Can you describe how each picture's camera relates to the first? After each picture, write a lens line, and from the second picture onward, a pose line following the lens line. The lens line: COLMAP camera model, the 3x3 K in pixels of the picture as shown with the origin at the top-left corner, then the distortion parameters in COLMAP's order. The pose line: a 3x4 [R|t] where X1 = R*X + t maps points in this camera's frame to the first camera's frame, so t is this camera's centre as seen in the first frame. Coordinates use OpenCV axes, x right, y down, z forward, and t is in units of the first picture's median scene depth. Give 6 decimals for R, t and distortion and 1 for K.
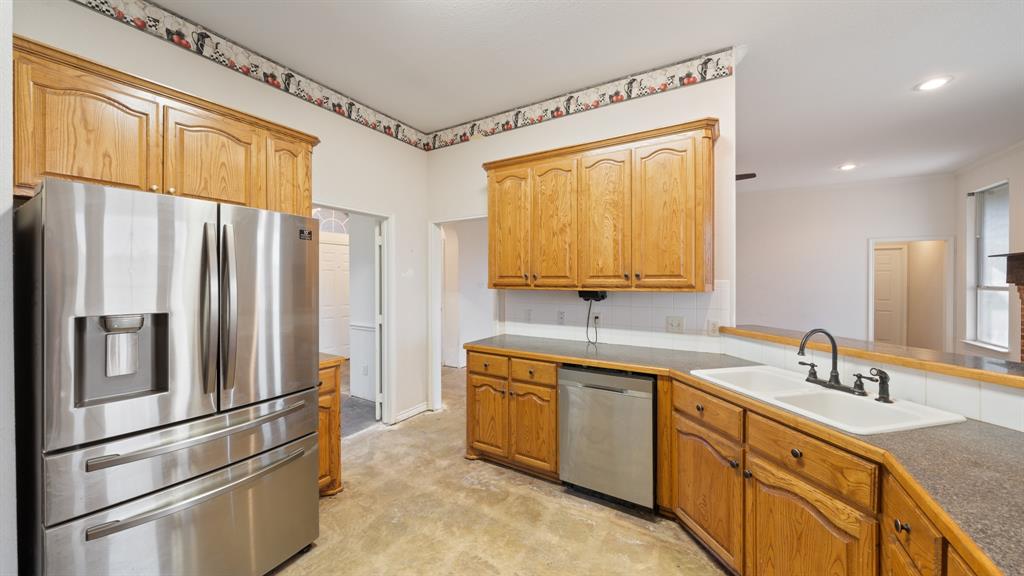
lens RADIAL K [[356.9, 0, 516.5], [0, 356.9, 281.3], [0, 0, 1]] dist [-0.007130, -0.000079]
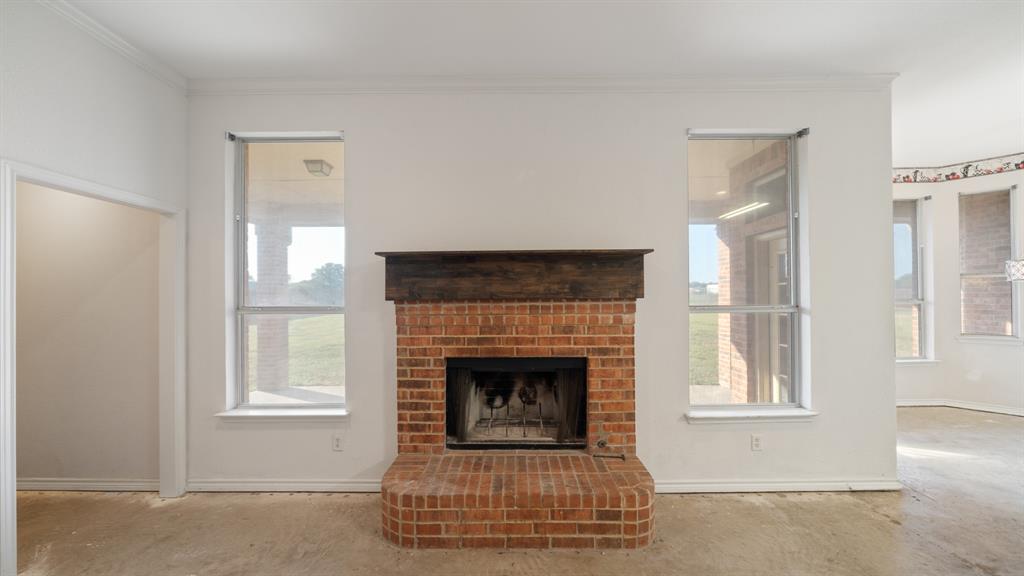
lens RADIAL K [[350.2, 0, 511.9], [0, 350.2, 294.5], [0, 0, 1]] dist [-0.006102, -0.000297]
pose [[-0.507325, 0.007524, 0.861722, 1.184298], [0.010637, 0.999940, -0.002468, -0.001092], [-0.861689, 0.007914, -0.507375, 1.736235]]
